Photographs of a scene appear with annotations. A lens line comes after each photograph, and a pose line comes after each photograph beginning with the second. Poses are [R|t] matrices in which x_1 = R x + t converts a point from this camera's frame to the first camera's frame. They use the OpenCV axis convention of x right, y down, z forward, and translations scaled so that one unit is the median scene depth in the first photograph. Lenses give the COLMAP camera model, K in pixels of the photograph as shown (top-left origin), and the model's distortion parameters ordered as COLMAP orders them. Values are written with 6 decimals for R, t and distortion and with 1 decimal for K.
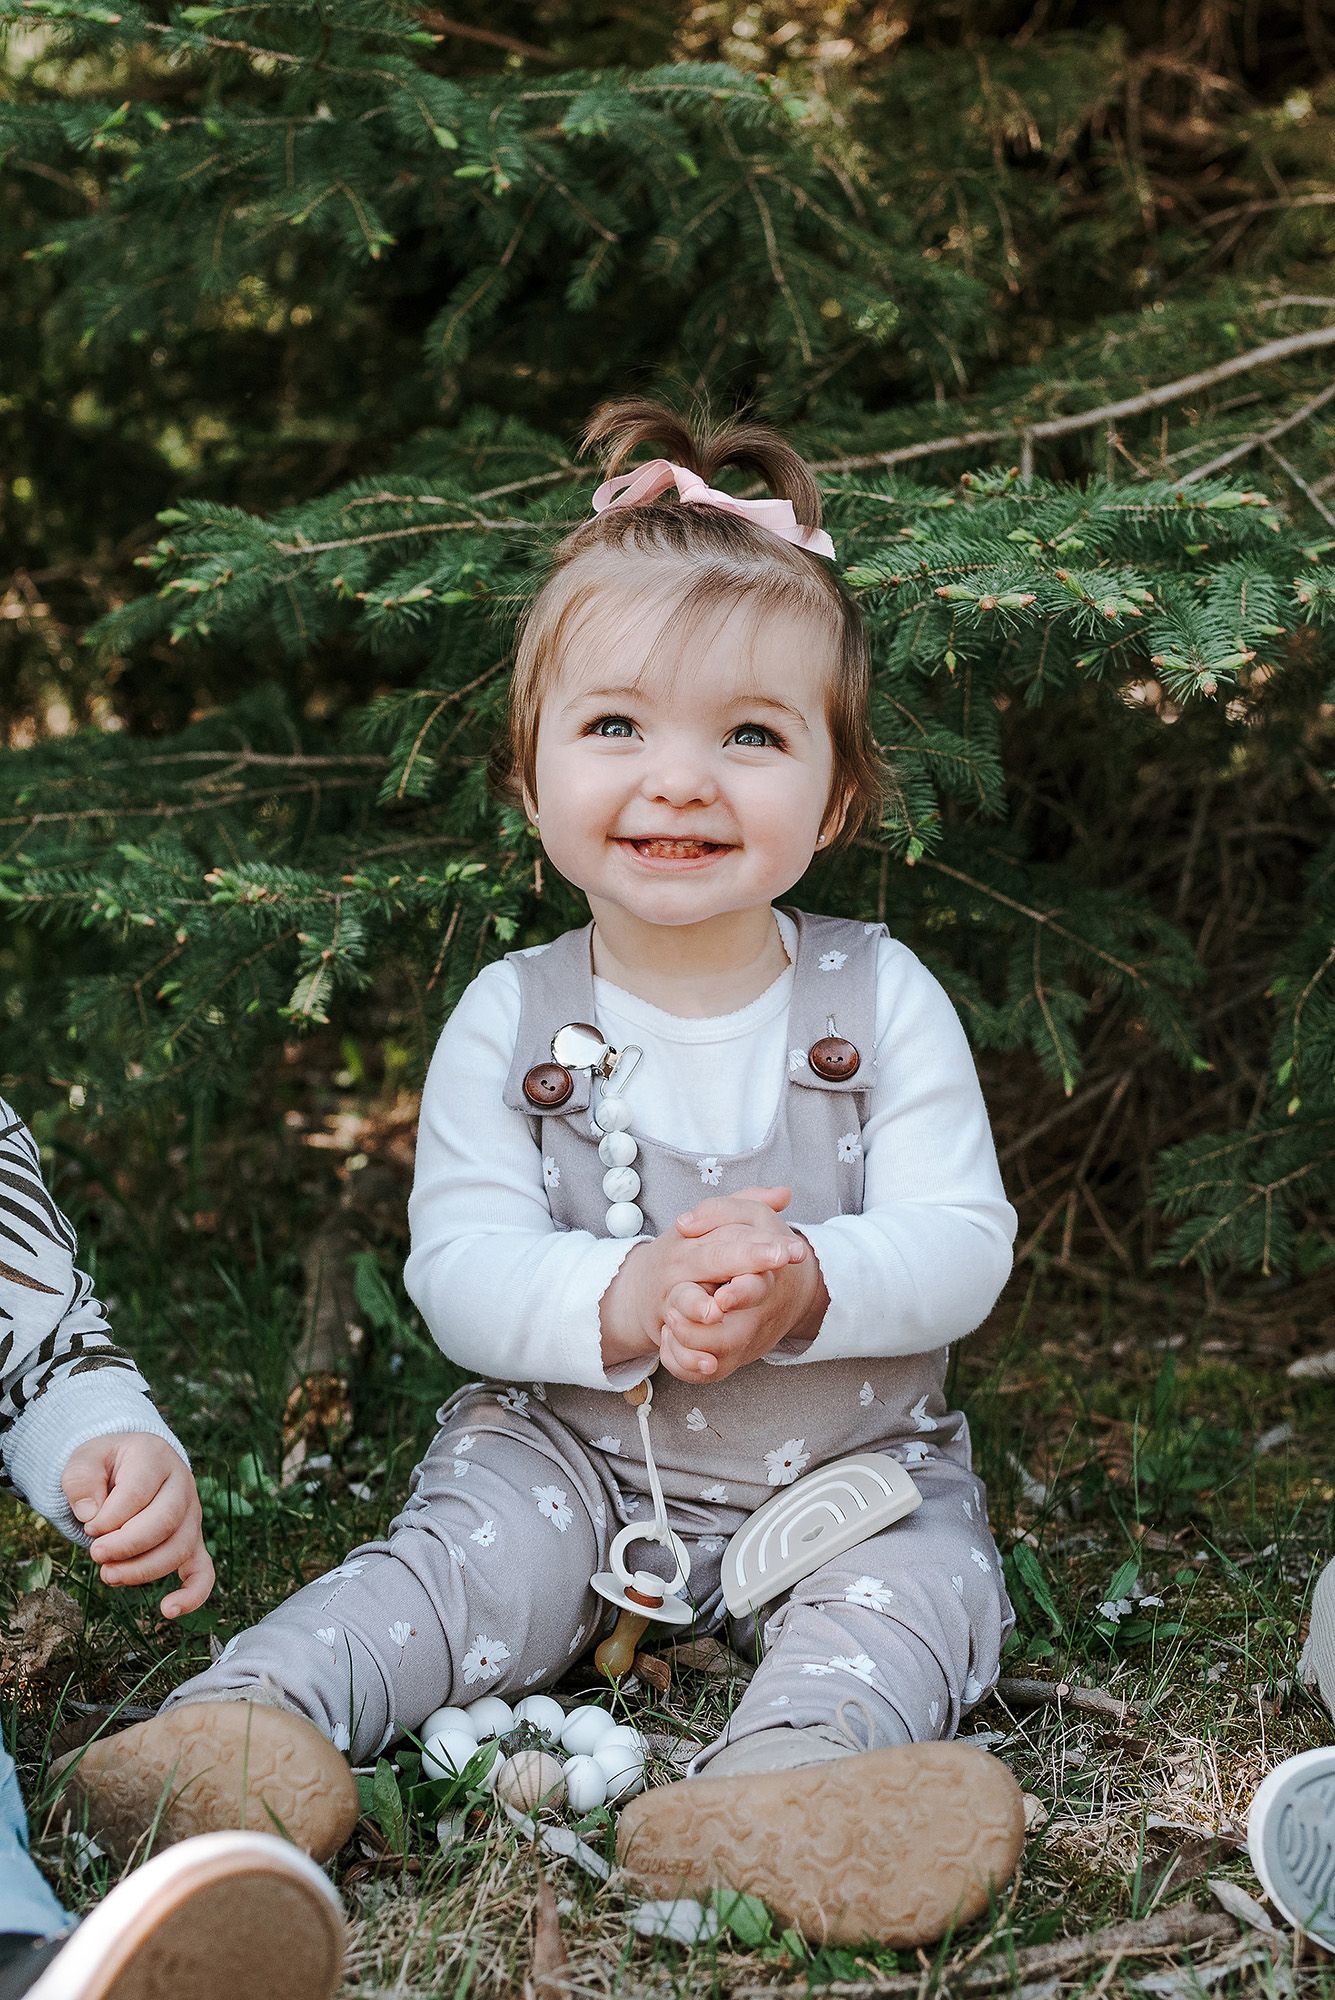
lens RADIAL K [[3007.6, 0, 670.7], [0, 3007.6, 884.6], [0, 0, 1]] dist [-0.036176, -0.030603]
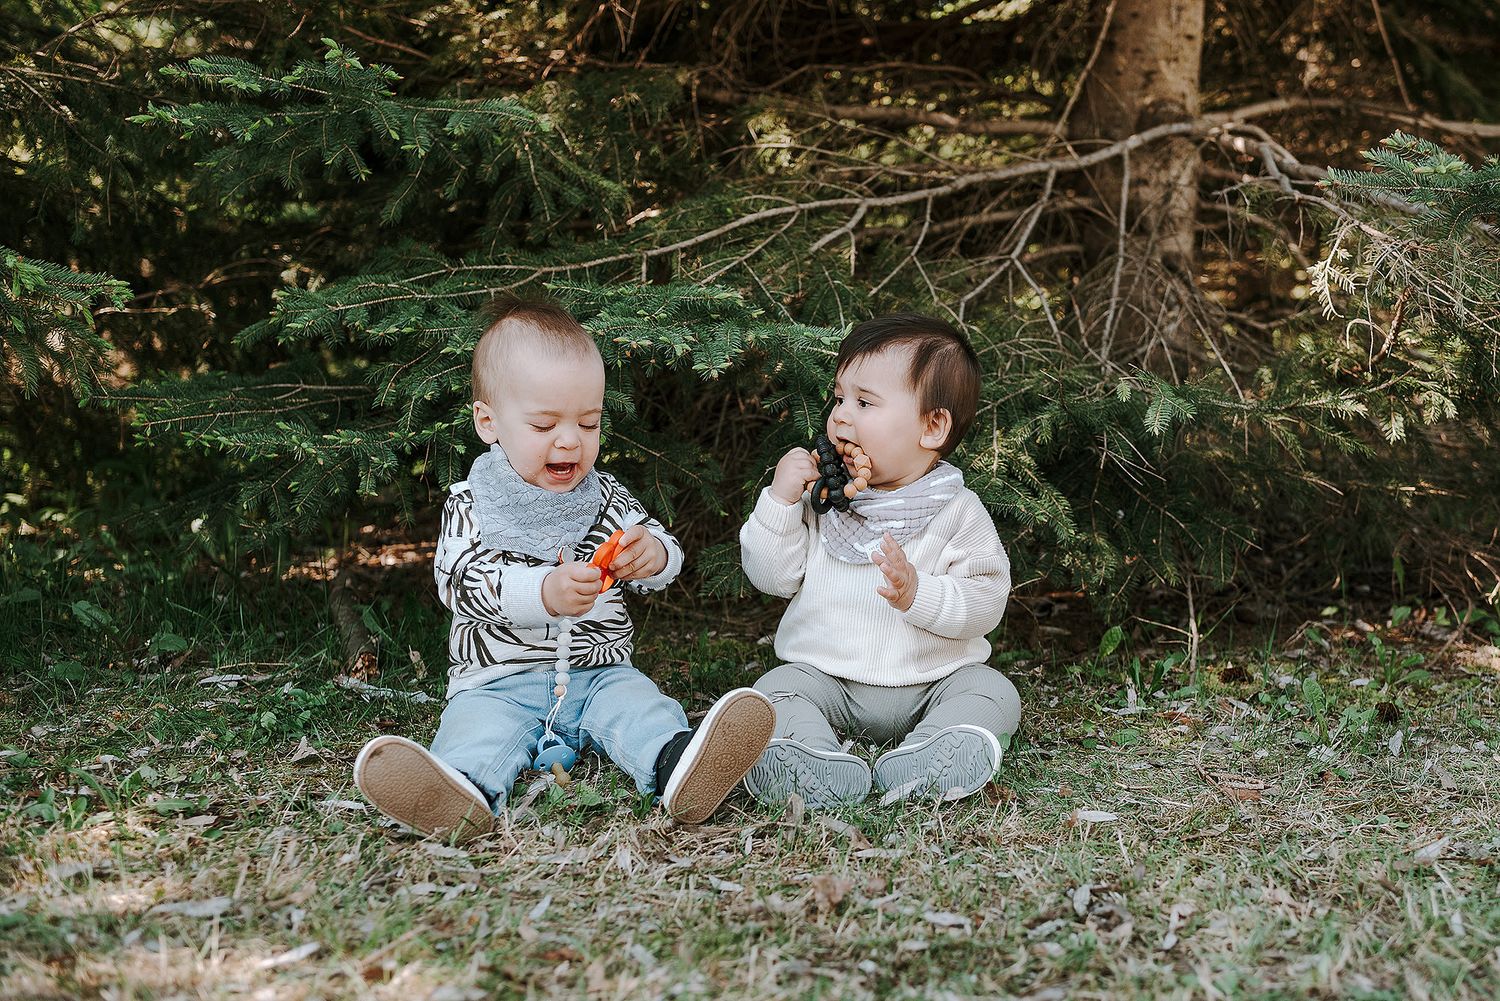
lens RADIAL K [[1673.9, 0, 846.4], [0, 1673.9, 540.0], [0, 0, 1]] dist [0.022293, -0.021225]
pose [[0.972936, -0.022466, 0.229979, -0.037607], [0.006946, 0.997656, 0.068075, -0.014544], [-0.230969, -0.064635, 0.970812, -0.353893]]
